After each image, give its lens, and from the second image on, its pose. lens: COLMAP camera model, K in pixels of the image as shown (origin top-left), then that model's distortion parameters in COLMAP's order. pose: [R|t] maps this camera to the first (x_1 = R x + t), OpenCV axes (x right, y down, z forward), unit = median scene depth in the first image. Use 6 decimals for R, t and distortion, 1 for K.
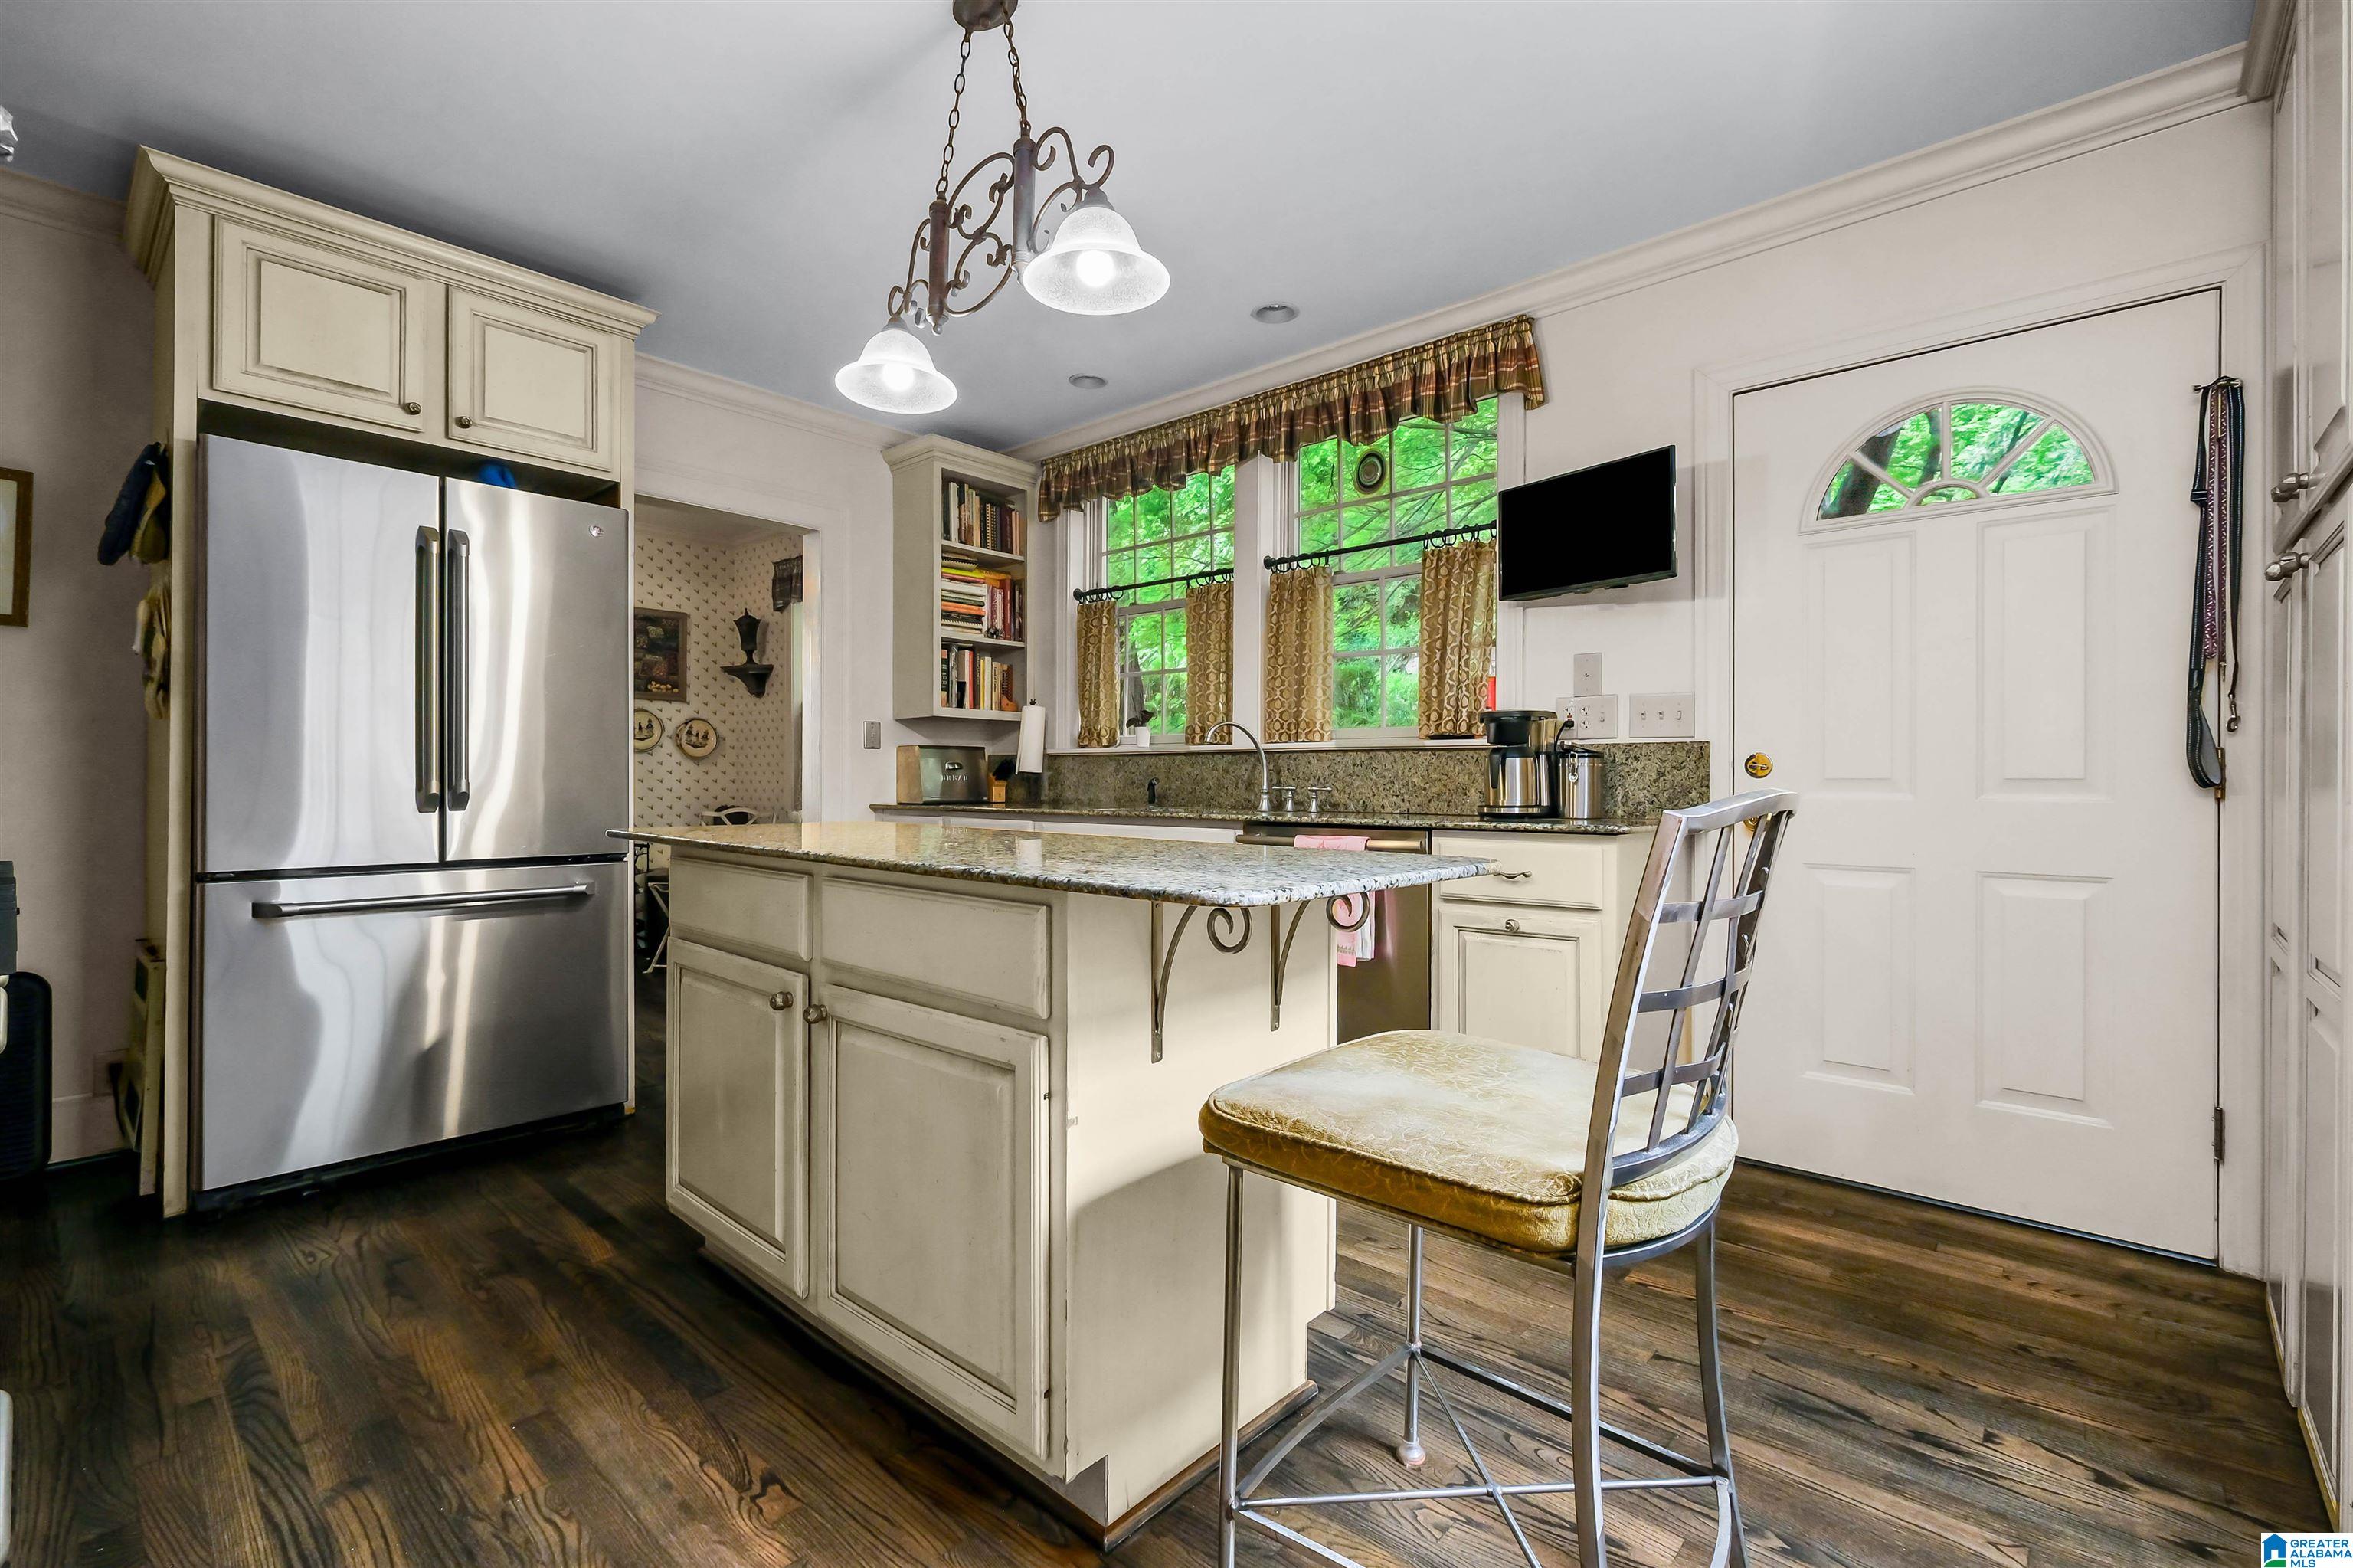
lens RADIAL K [[1044.6, 0, 1183.8], [0, 1044.6, 781.0], [0, 0, 1]] dist [-0.004480, 0.001138]
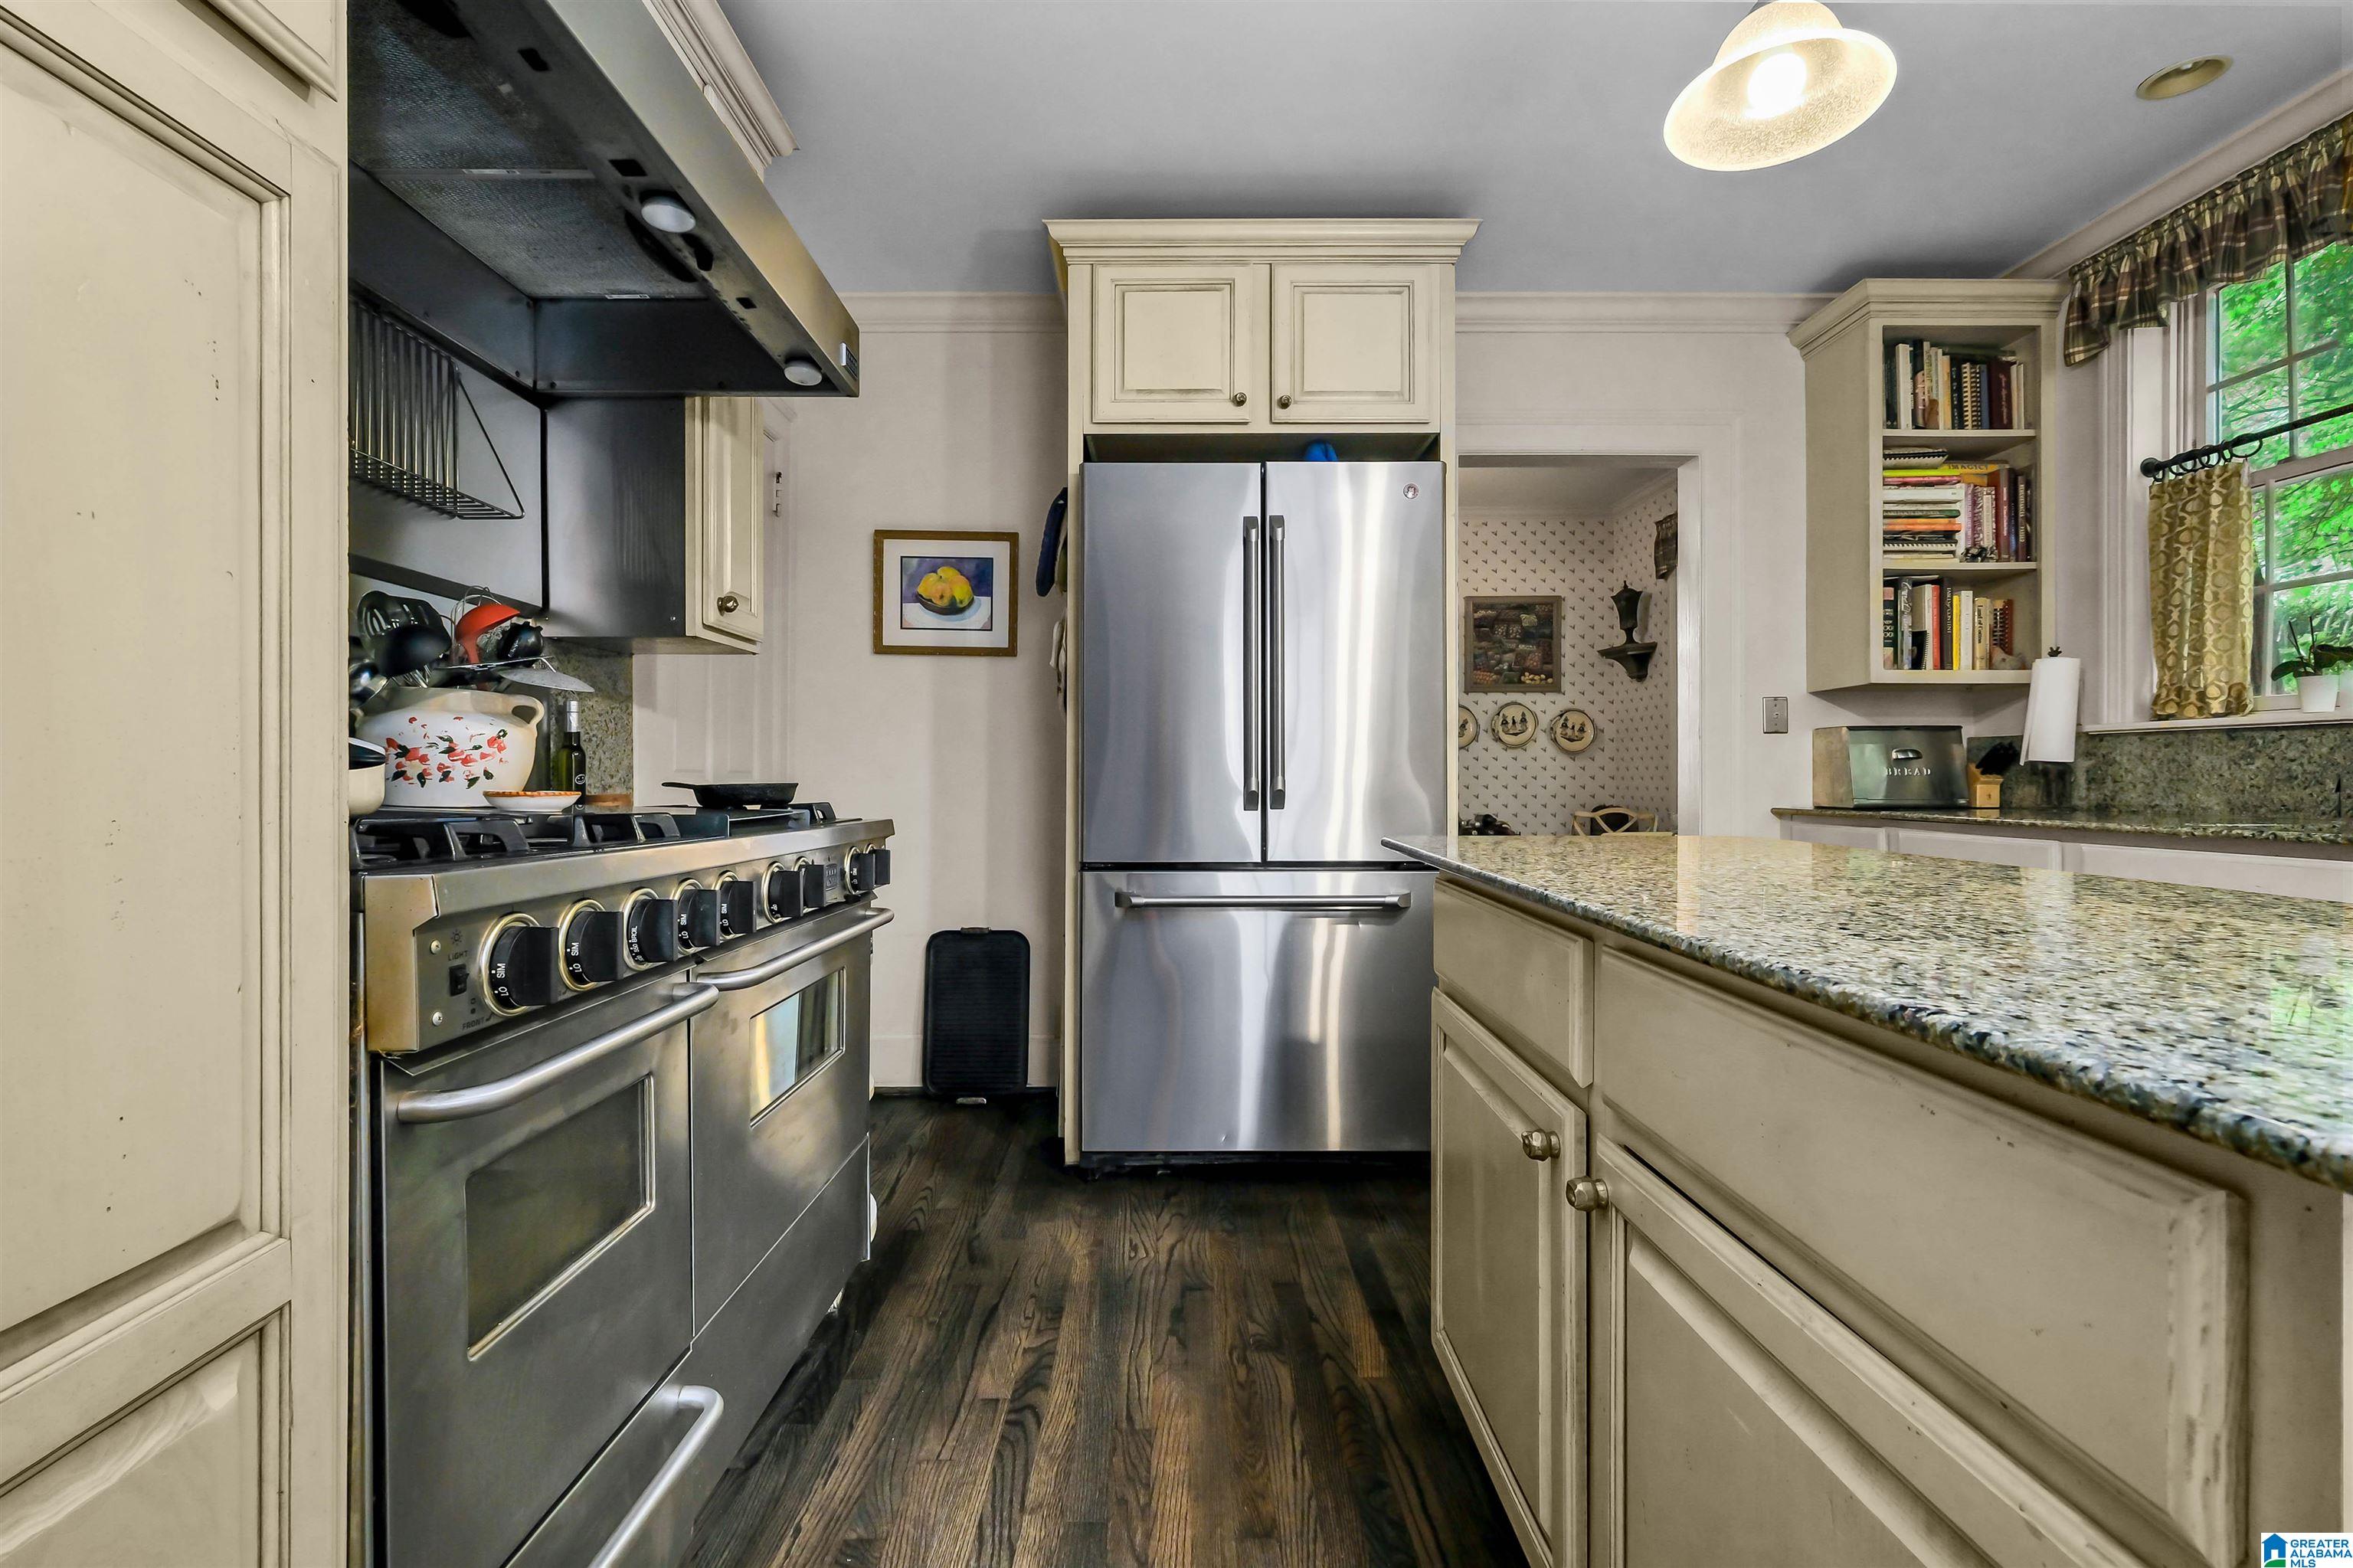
lens RADIAL K [[1044.6, 0, 1161.5], [0, 1044.6, 780.2], [0, 0, 1]] dist [-0.004480, 0.001138]
pose [[0.665445, -0.001354, -0.746446, -0.047707], [0.002879, 0.999996, 0.000752, 0.000765], [0.746441, -0.002649, 0.665446, 0.248974]]
